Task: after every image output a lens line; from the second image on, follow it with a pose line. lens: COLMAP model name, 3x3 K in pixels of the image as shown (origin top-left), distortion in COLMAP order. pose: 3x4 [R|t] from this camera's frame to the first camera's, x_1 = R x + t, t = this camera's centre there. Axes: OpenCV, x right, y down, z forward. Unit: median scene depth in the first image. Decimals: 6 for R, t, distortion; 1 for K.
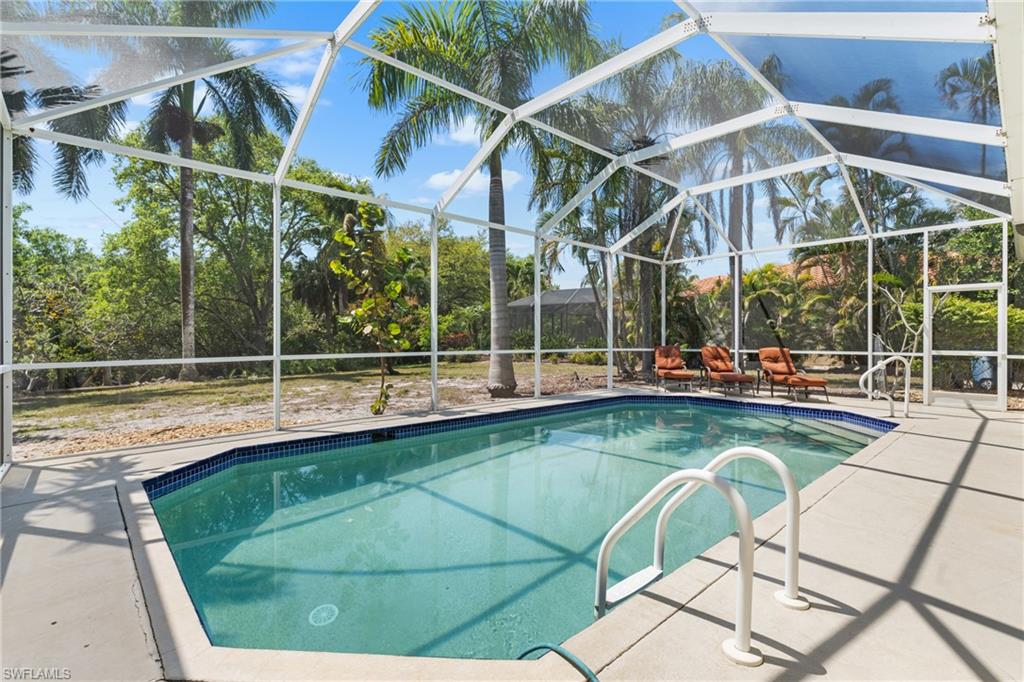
lens RADIAL K [[482.2, 0, 512.0], [0, 482.2, 341.0], [0, 0, 1]] dist [-0.002873, -0.000409]
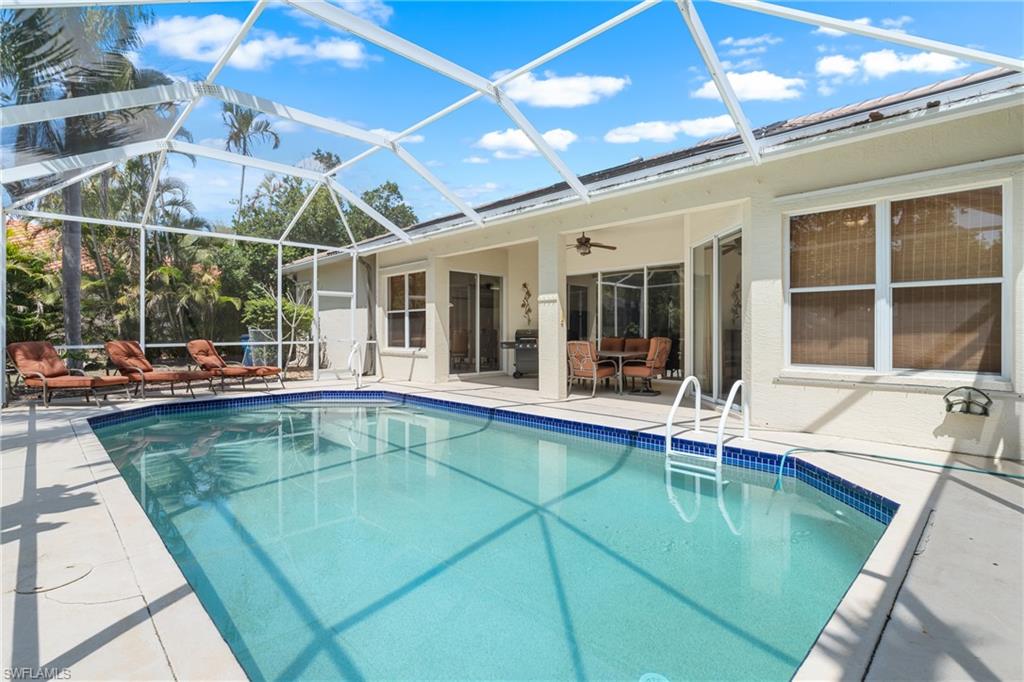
lens RADIAL K [[486.8, 0, 512.0], [0, 486.8, 341.0], [0, 0, 1]] dist [0.000757, 0.000347]
pose [[-0.051744, -0.020122, 0.998458, -0.491082], [0.007559, 0.999760, 0.020540, 0.001111], [-0.998632, 0.008610, -0.051579, 0.532083]]
